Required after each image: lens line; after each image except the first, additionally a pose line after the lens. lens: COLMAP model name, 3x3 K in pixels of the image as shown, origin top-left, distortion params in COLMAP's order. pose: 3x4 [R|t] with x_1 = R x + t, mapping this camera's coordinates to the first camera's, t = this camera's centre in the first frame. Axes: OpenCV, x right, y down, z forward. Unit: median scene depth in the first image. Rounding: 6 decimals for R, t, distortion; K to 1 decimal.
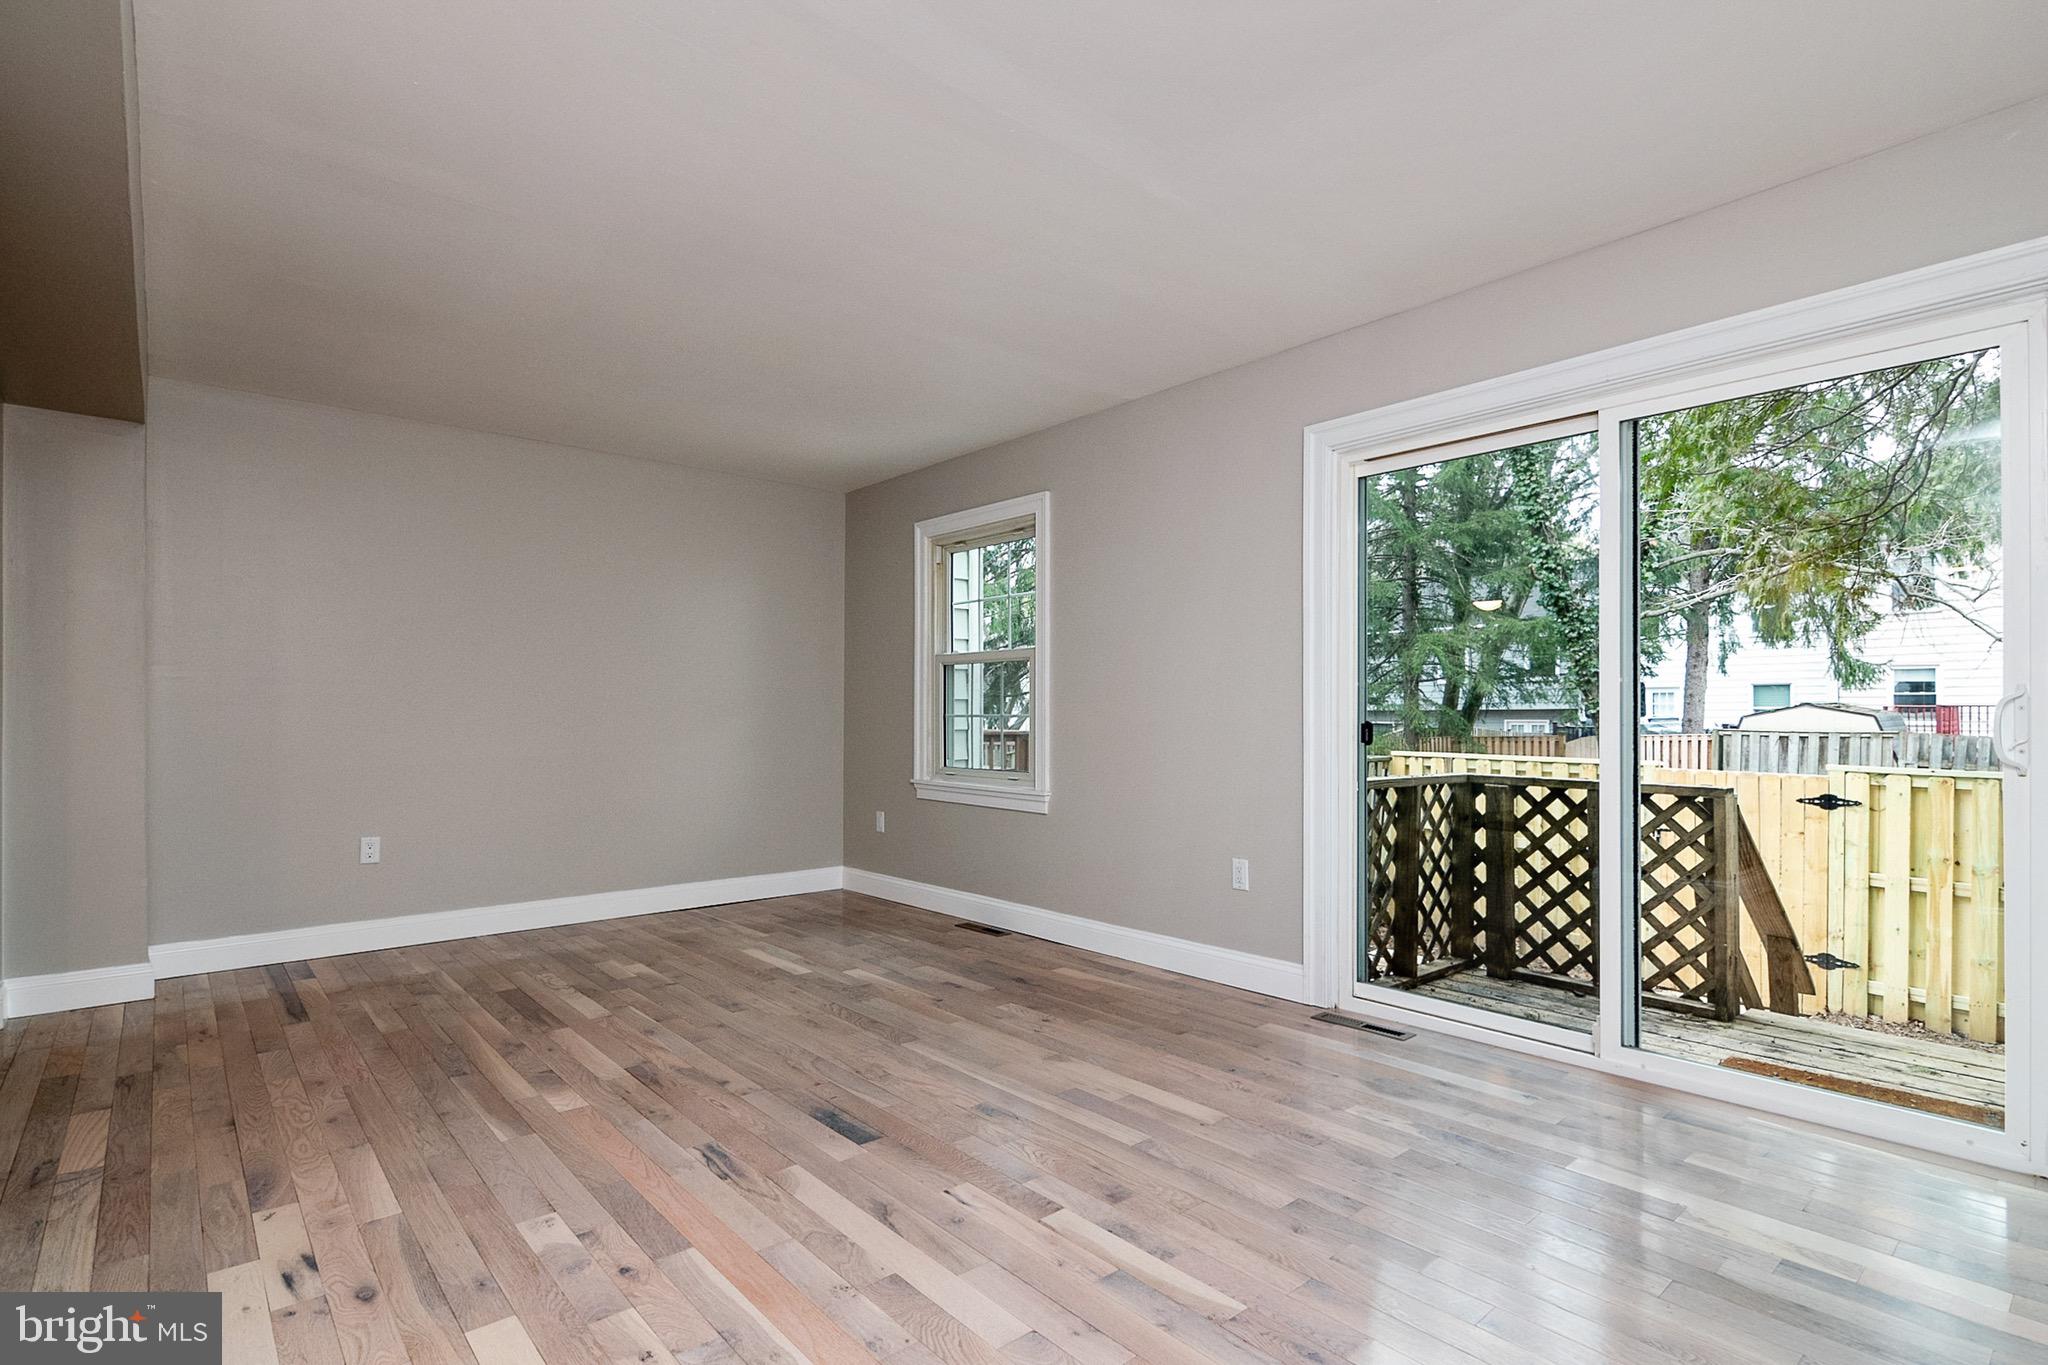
lens RADIAL K [[990.9, 0, 1016.5], [0, 990.9, 700.7], [0, 0, 1]] dist [0.015975, -0.011146]
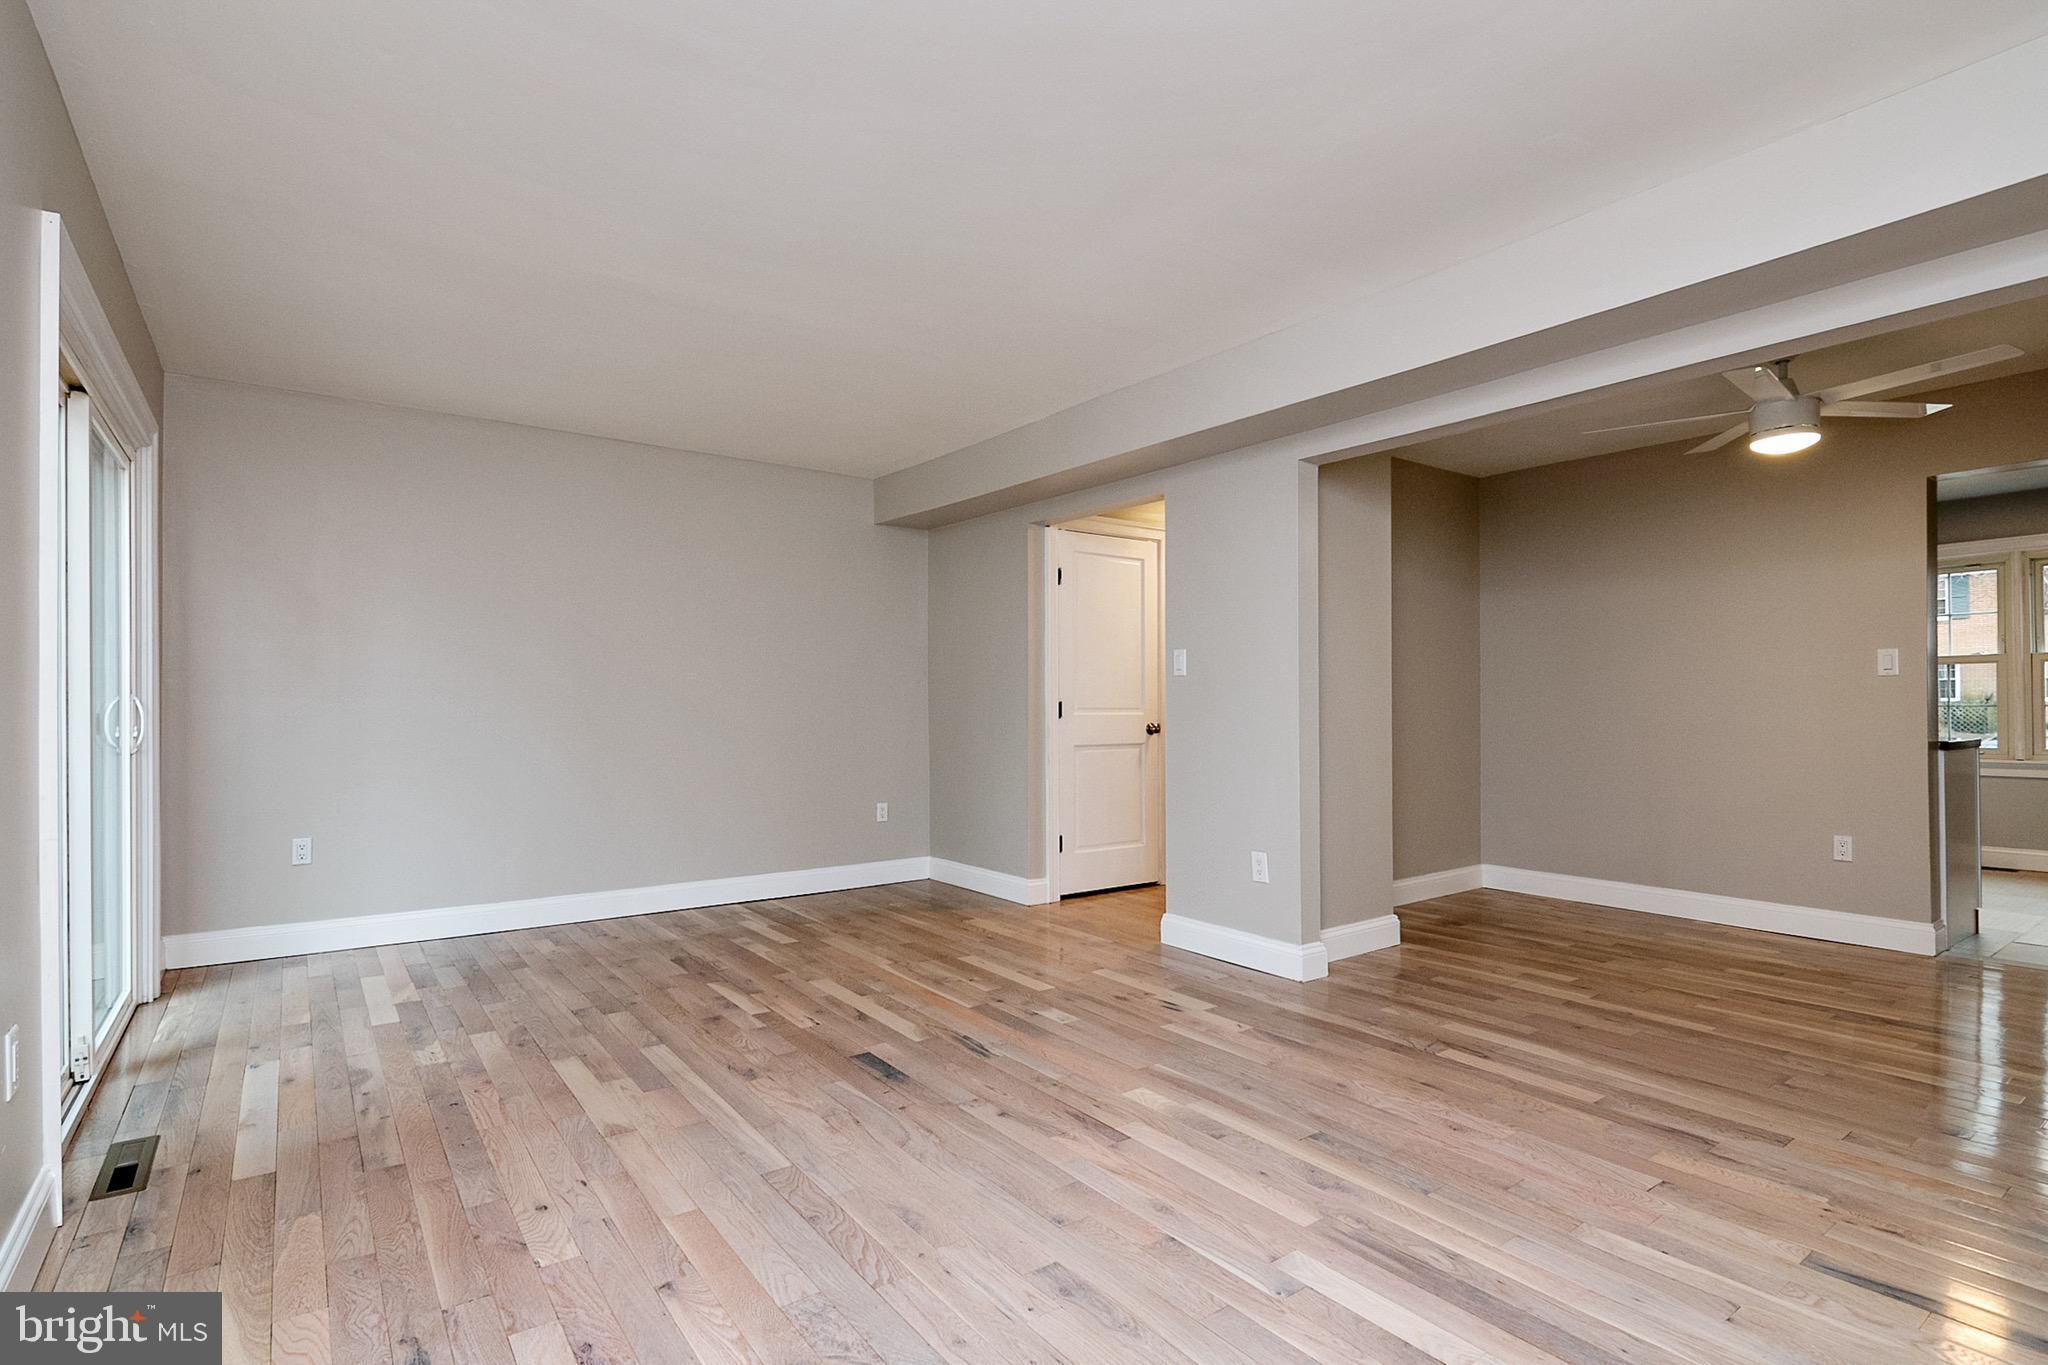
lens RADIAL K [[990.9, 0, 1016.5], [0, 990.9, 700.7], [0, 0, 1]] dist [0.015975, -0.011146]
pose [[-0.996903, 0.002158, 0.078609, -0.398717], [0.000526, 0.999784, -0.020784, 0.021542], [-0.078636, -0.020678, -0.996689, 2.015327]]
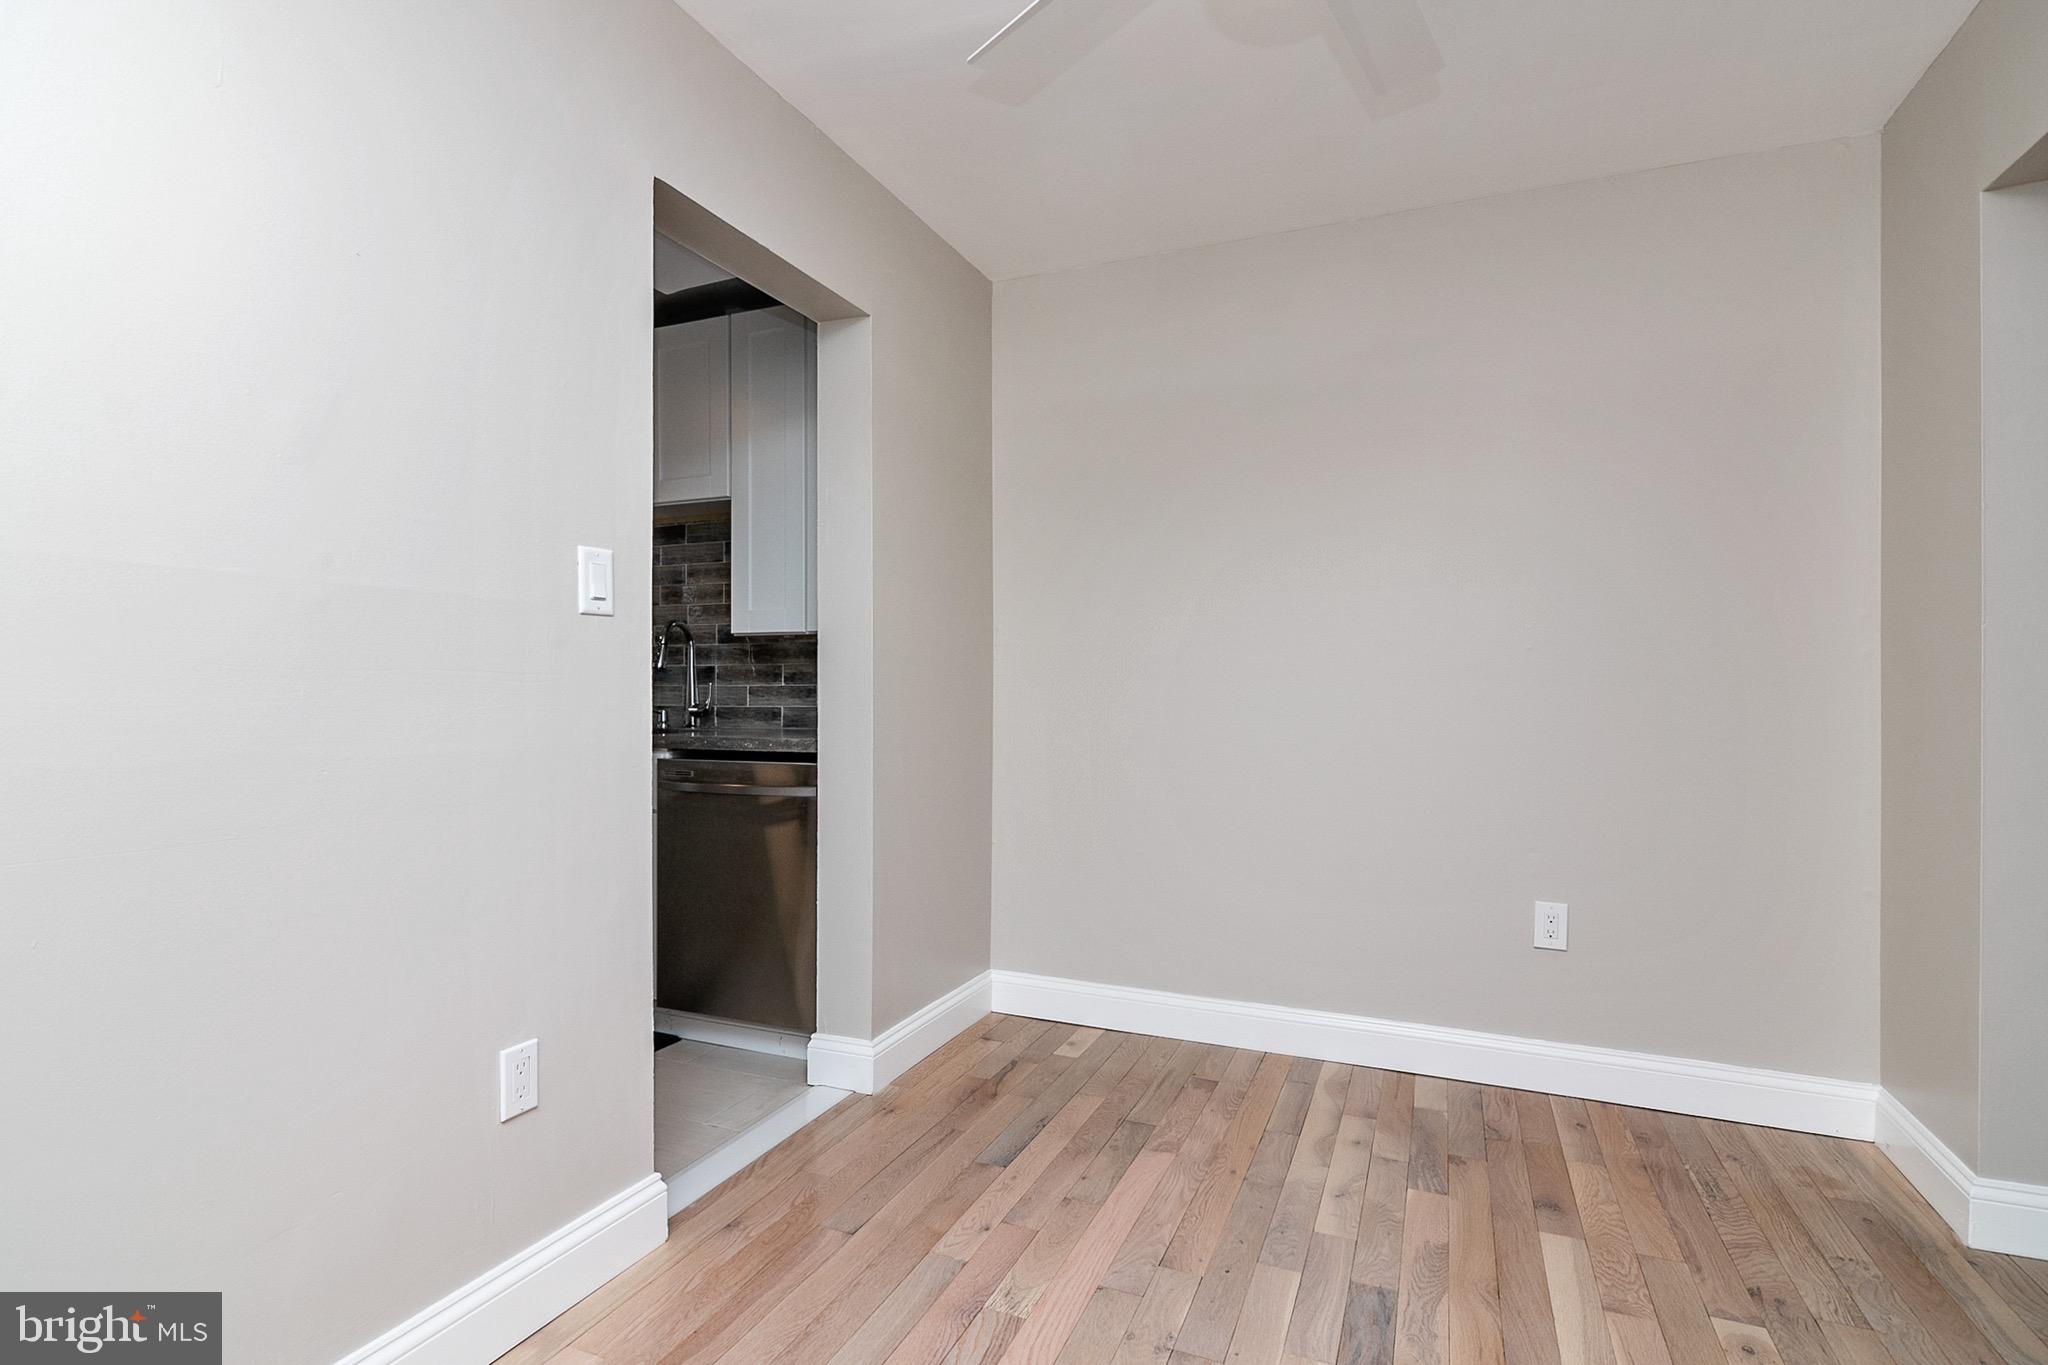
lens RADIAL K [[990.9, 0, 1016.5], [0, 990.9, 700.7], [0, 0, 1]] dist [0.015975, -0.011146]
pose [[0.442339, 0.008607, -0.896806, -0.963257], [0.010207, 0.999841, 0.014631, -0.000934], [0.896790, -0.015626, 0.442181, 0.273787]]
